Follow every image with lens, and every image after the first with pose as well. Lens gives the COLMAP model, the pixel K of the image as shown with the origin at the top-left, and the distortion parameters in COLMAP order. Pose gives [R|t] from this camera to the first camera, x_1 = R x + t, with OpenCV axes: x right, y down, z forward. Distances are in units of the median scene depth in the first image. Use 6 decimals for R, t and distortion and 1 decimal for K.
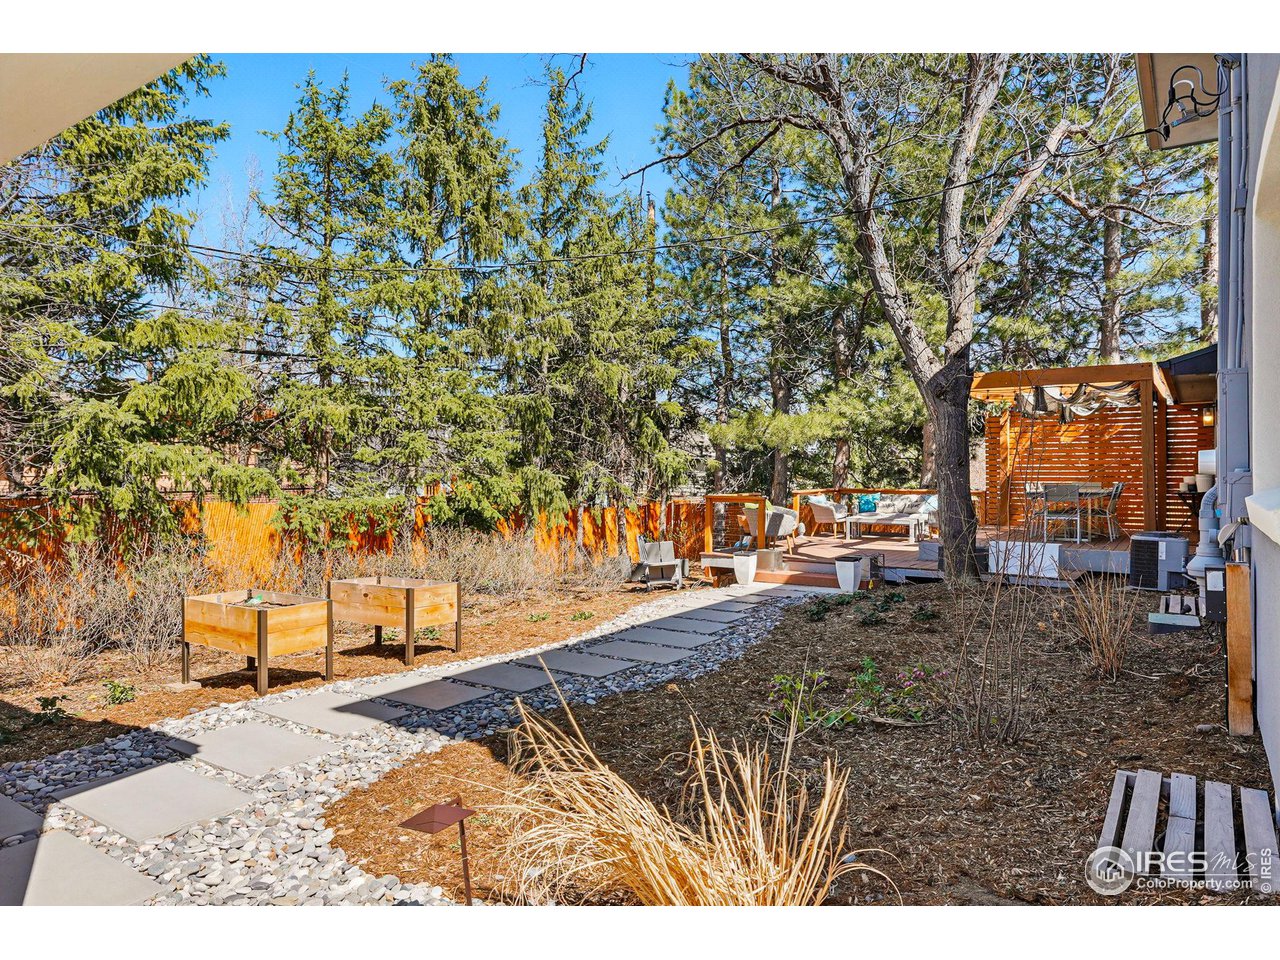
lens RADIAL K [[817.8, 0, 640.0], [0, 817.8, 480.0], [0, 0, 1]] dist [0.003141, 0.000822]
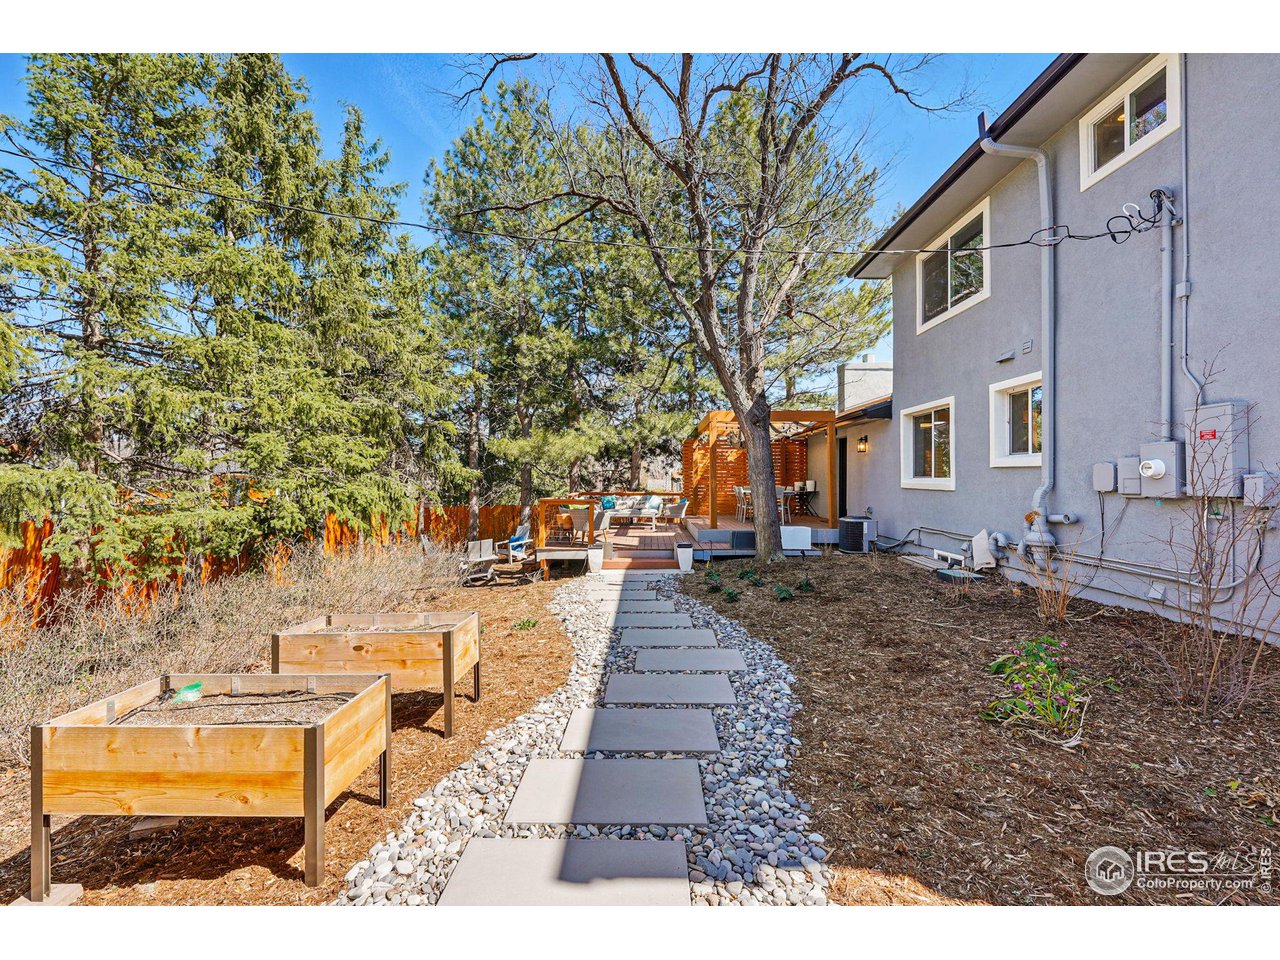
lens RADIAL K [[532.7, 0, 640.0], [0, 532.7, 480.0], [0, 0, 1]] dist [-0.000829, 0.000164]
pose [[0.831463, -0.000325, 0.555580, -0.288455], [0.007274, 0.999920, -0.010302, 0.000188], [-0.555533, 0.012607, 0.831399, 0.351802]]
